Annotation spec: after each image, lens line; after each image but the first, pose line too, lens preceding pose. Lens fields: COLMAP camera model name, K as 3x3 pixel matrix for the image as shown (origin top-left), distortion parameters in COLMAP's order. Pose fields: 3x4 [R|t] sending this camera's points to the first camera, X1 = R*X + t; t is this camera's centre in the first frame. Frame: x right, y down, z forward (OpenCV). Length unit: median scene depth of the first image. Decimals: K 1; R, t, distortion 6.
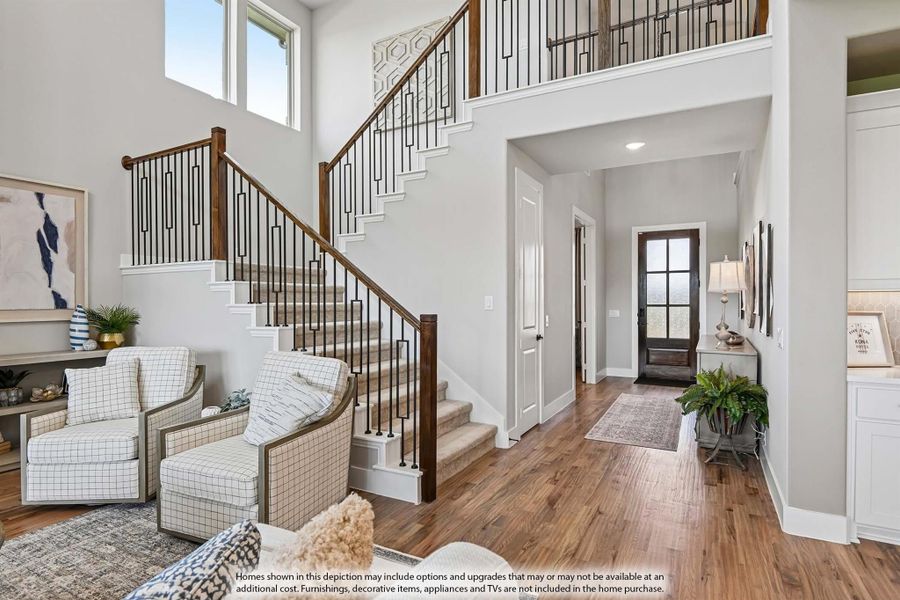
lens RADIAL K [[472.0, 0, 451.9], [0, 472.0, 303.0], [0, 0, 1]] dist [0.003314, -0.010059]
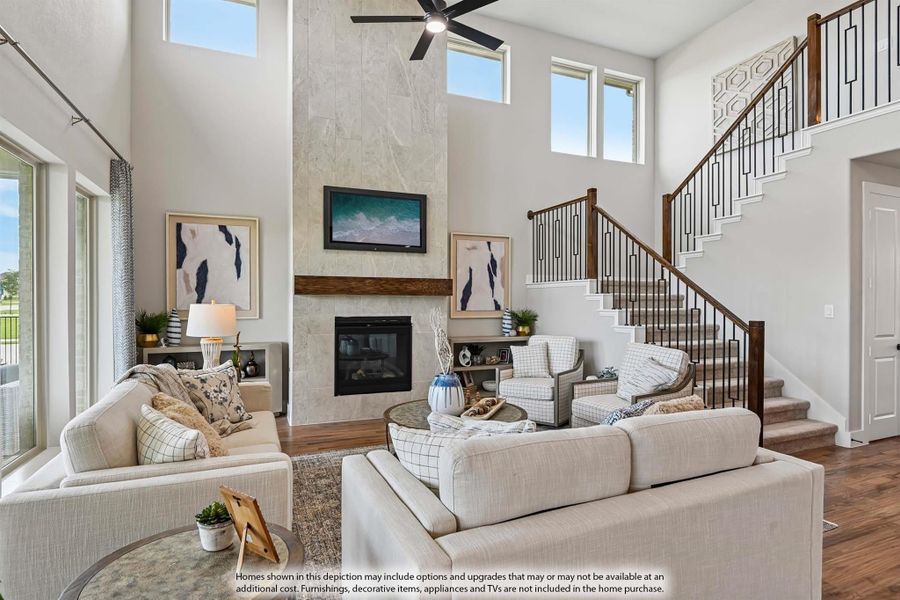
lens RADIAL K [[472.0, 0, 451.9], [0, 472.0, 303.0], [0, 0, 1]] dist [0.003314, -0.010059]
pose [[0.781818, 0.006866, -0.623469, 0.083312], [-0.006521, 0.999975, 0.002835, -0.018263], [0.623473, 0.001849, 0.781843, -0.429389]]
